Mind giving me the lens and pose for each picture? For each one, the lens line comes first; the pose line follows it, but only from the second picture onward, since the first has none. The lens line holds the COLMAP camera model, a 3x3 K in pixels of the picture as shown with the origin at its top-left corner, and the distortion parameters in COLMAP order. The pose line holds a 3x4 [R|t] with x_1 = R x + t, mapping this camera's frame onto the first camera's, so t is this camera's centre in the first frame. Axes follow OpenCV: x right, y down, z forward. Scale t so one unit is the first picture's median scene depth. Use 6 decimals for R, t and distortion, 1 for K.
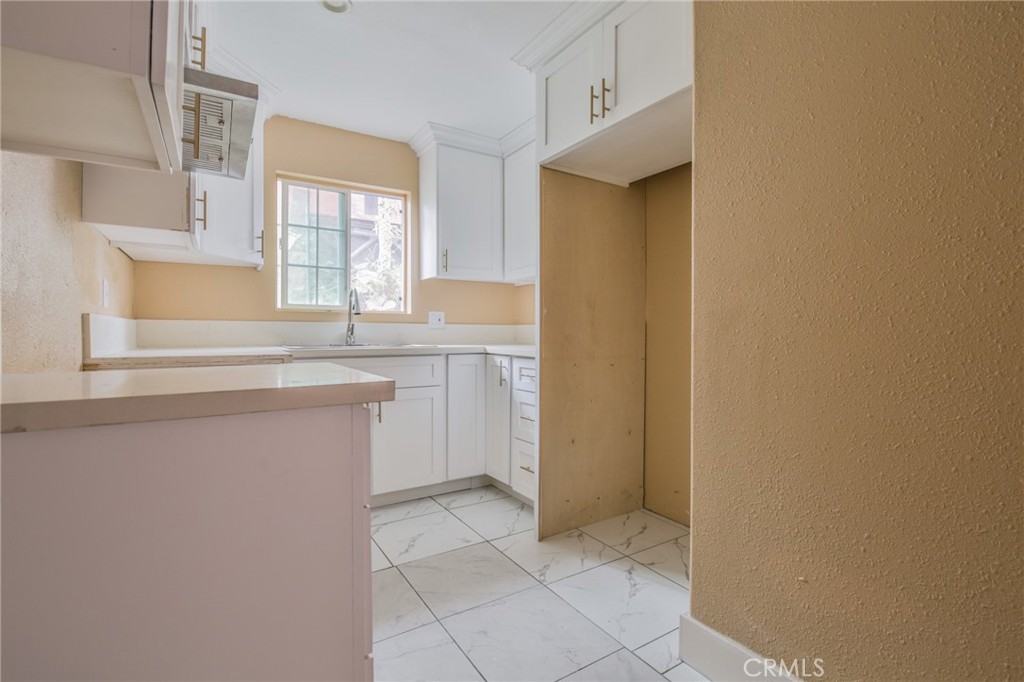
lens RADIAL K [[466.6, 0, 513.0], [0, 466.6, 334.2], [0, 0, 1]] dist [-0.002803, -0.010567]
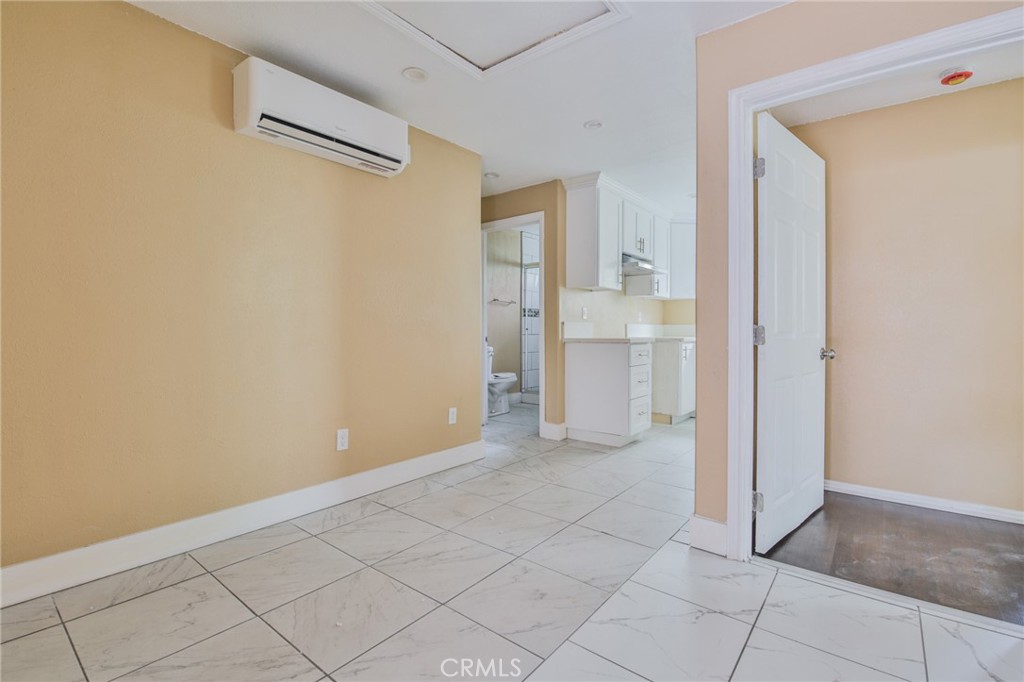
lens RADIAL K [[466.6, 0, 513.0], [0, 466.6, 334.2], [0, 0, 1]] dist [-0.002803, -0.010567]
pose [[0.320332, 0.004829, -0.947293, 1.051805], [-0.007177, 0.999971, 0.002671, 0.014009], [0.947278, 0.005944, 0.320357, -0.446181]]
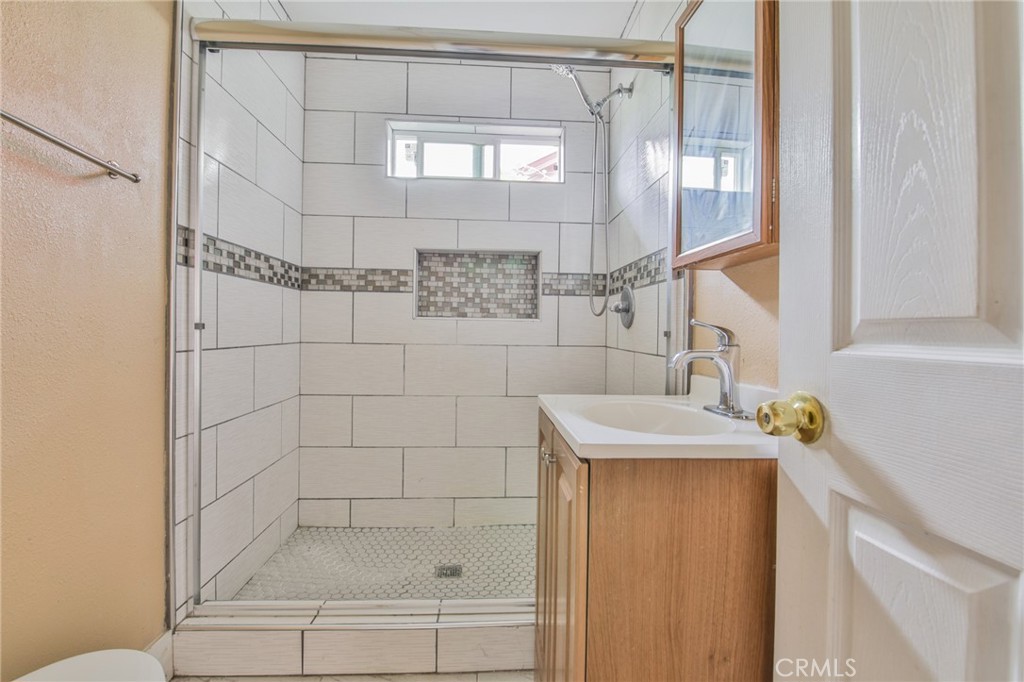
lens RADIAL K [[466.6, 0, 513.0], [0, 466.6, 334.2], [0, 0, 1]] dist [-0.002803, -0.010567]
pose [[0.872855, 0.013708, -0.487788, -0.491012], [-0.014434, 0.999893, 0.002271, -0.001756], [0.487767, 0.005058, 0.872959, 0.059530]]
